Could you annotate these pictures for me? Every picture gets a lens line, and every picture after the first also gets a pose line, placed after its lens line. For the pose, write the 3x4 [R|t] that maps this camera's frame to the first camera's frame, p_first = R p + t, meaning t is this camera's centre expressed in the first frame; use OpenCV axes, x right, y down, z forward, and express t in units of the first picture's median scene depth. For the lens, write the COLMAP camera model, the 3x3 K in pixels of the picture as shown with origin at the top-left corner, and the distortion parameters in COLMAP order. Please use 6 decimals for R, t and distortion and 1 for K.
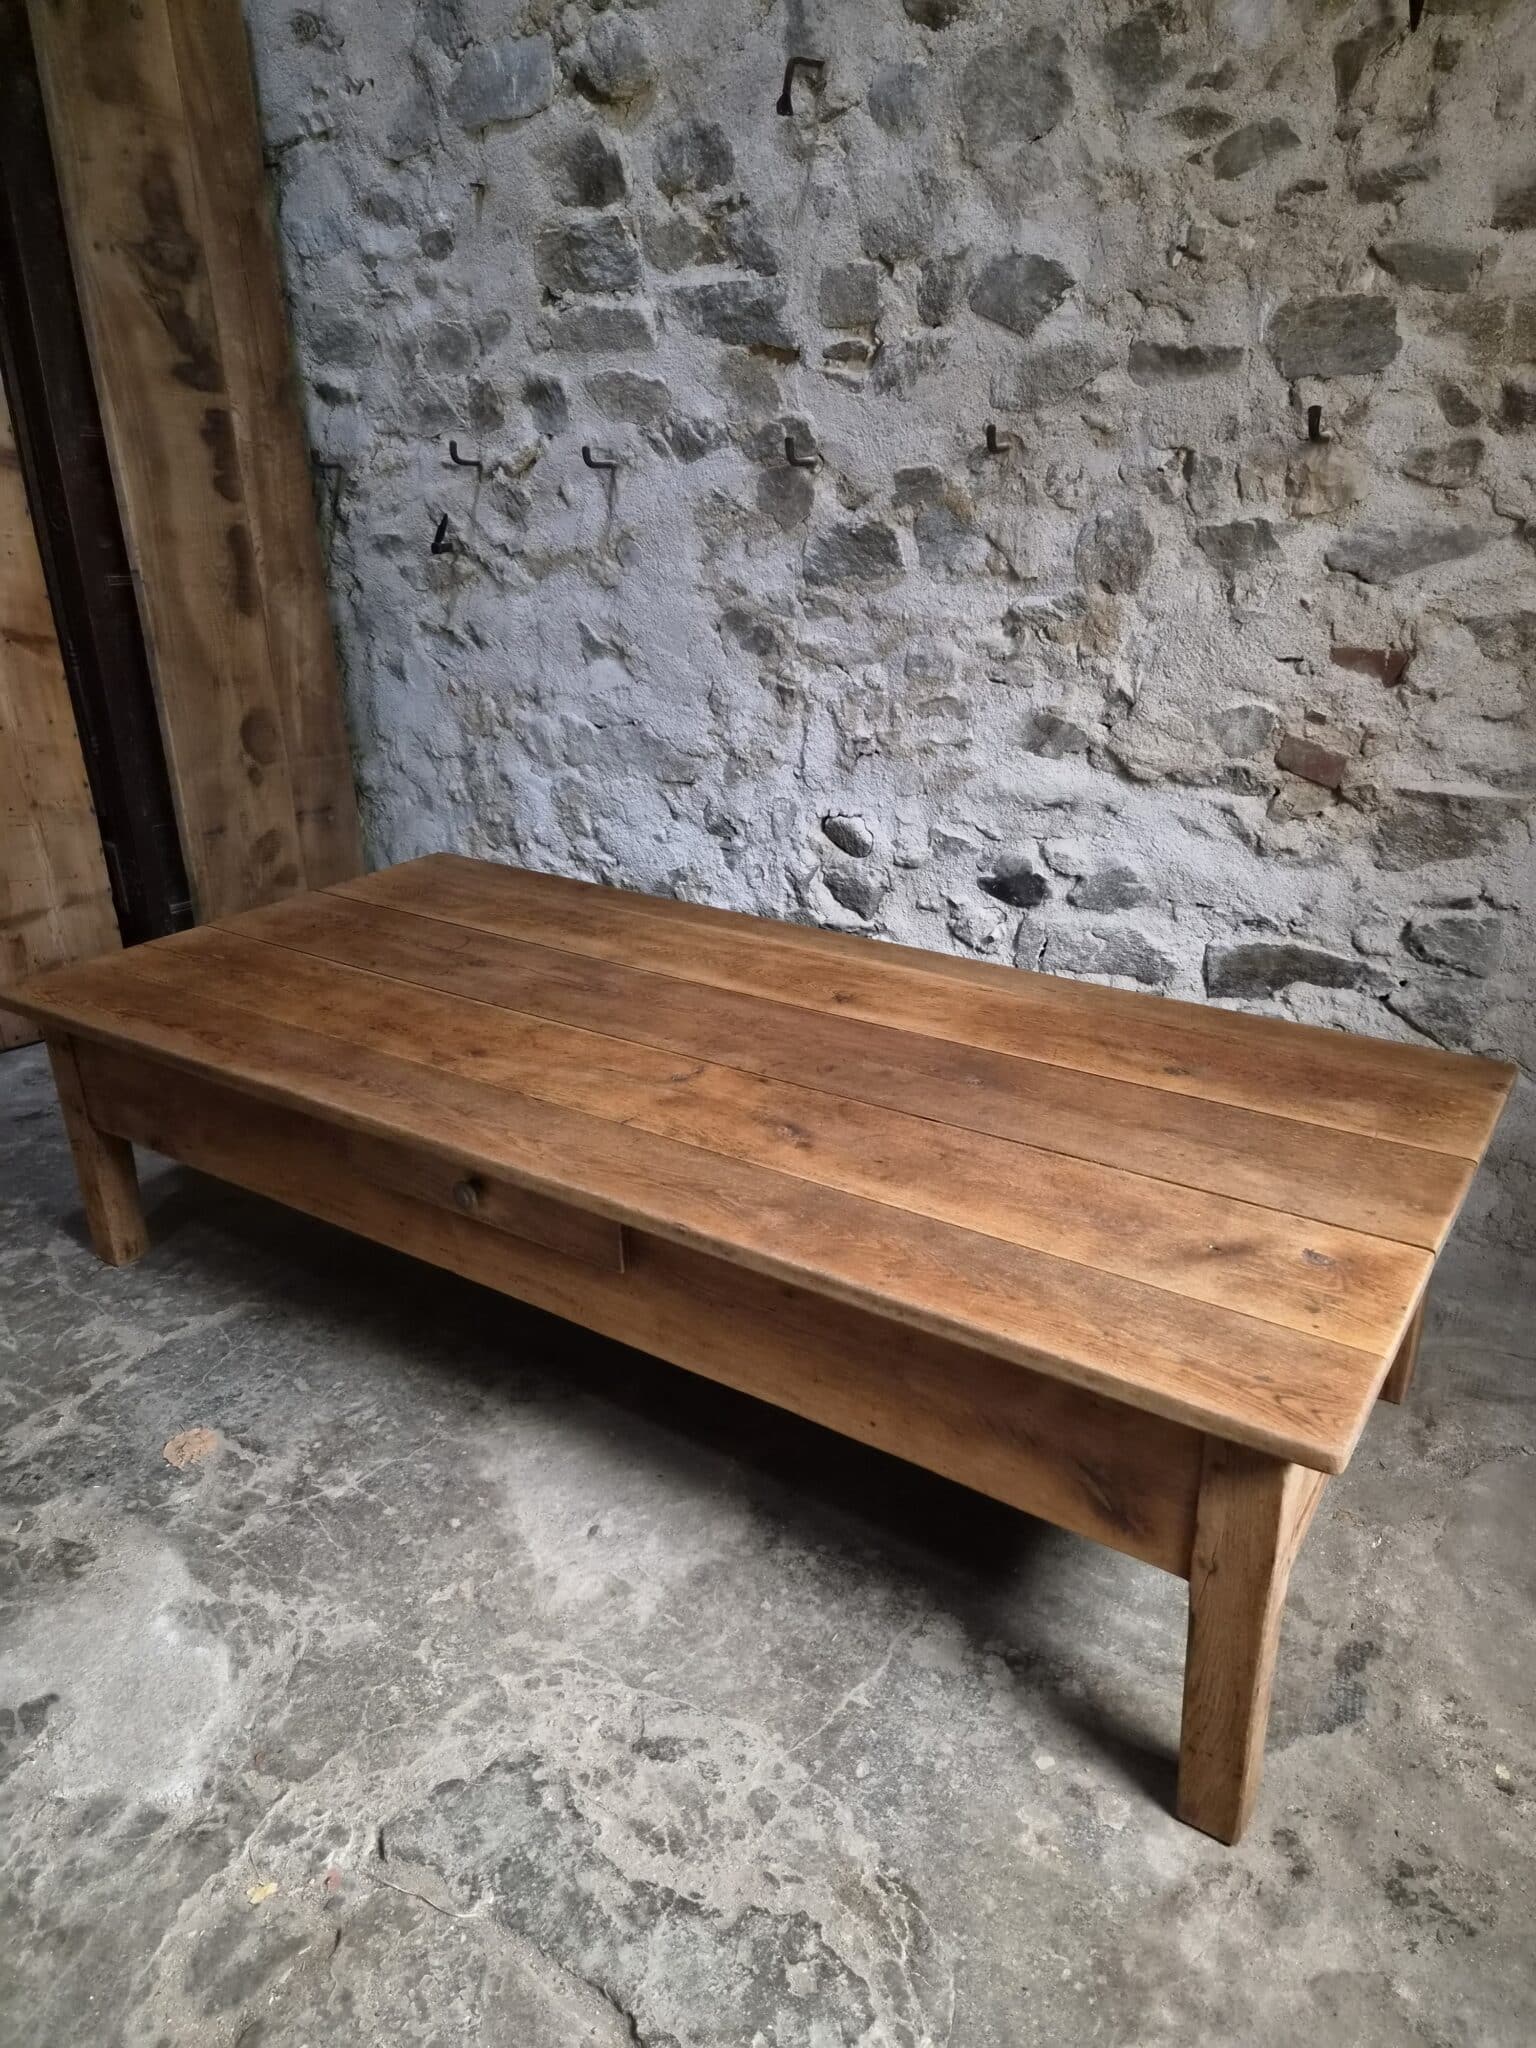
lens RADIAL K [[1362.5, 0, 793.3], [0, 1362.5, 1017.4], [0, 0, 1]] dist [0.075433, -0.058116]
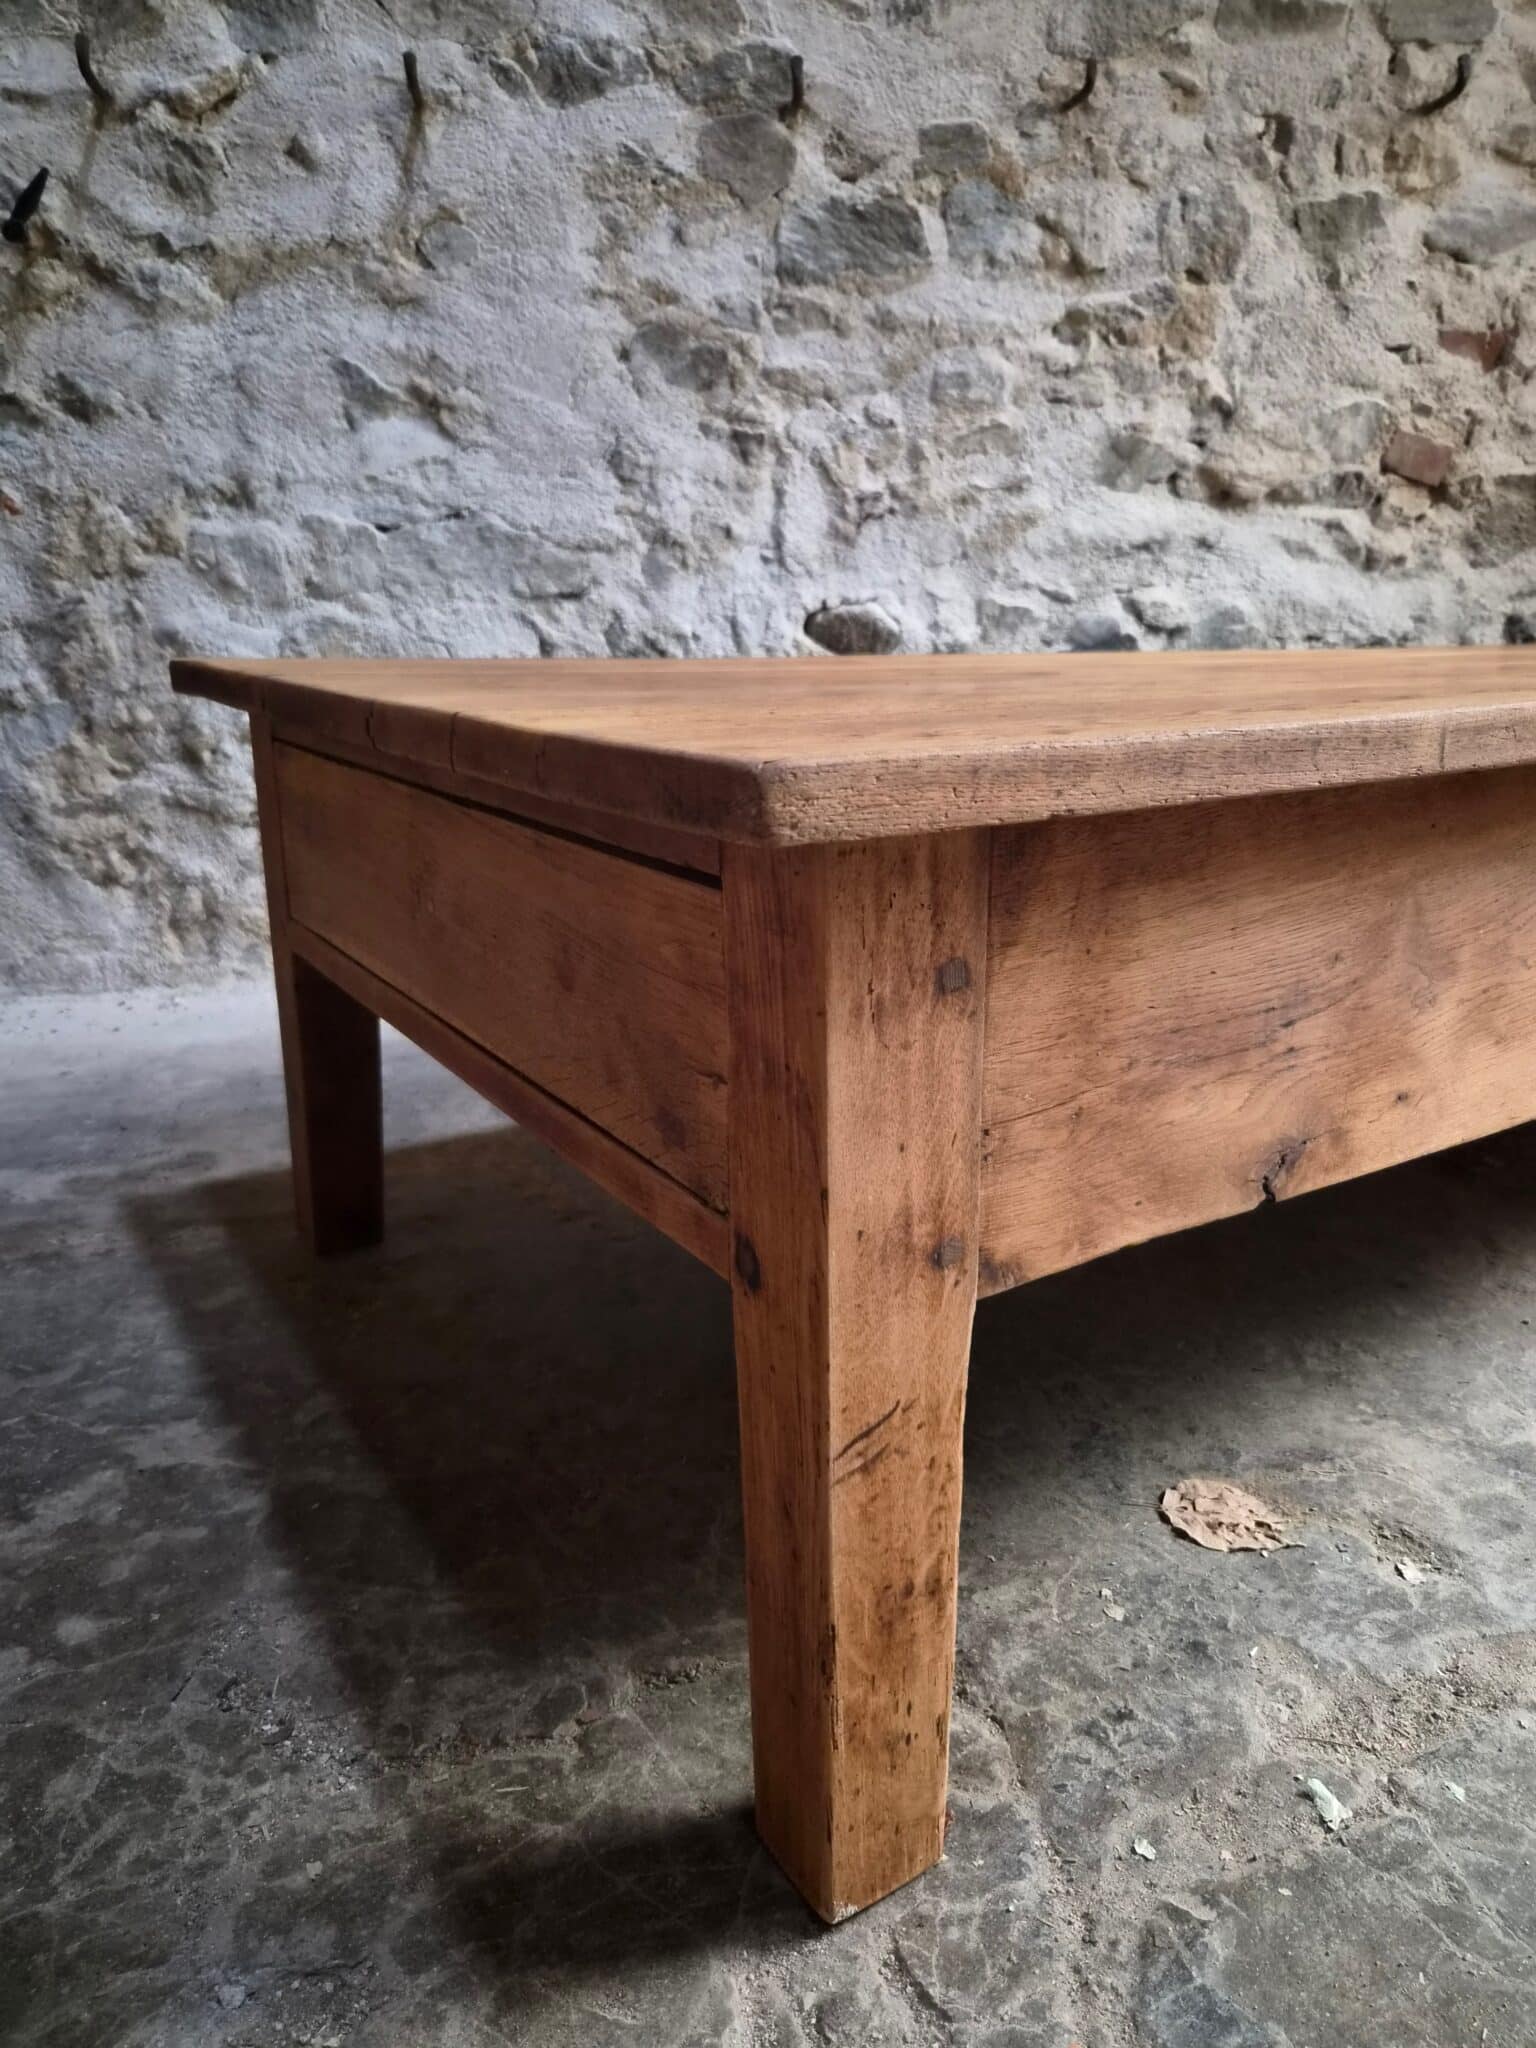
lens RADIAL K [[1416.5, 0, 776.3], [0, 1416.5, 1012.3], [0, 0, 1]] dist [0.060202, -0.049219]
pose [[0.736893, -0.167668, 0.654886, -0.621634], [0.257939, 0.965198, -0.043122, 0.106551], [-0.624865, 0.200697, 0.754496, 0.545814]]
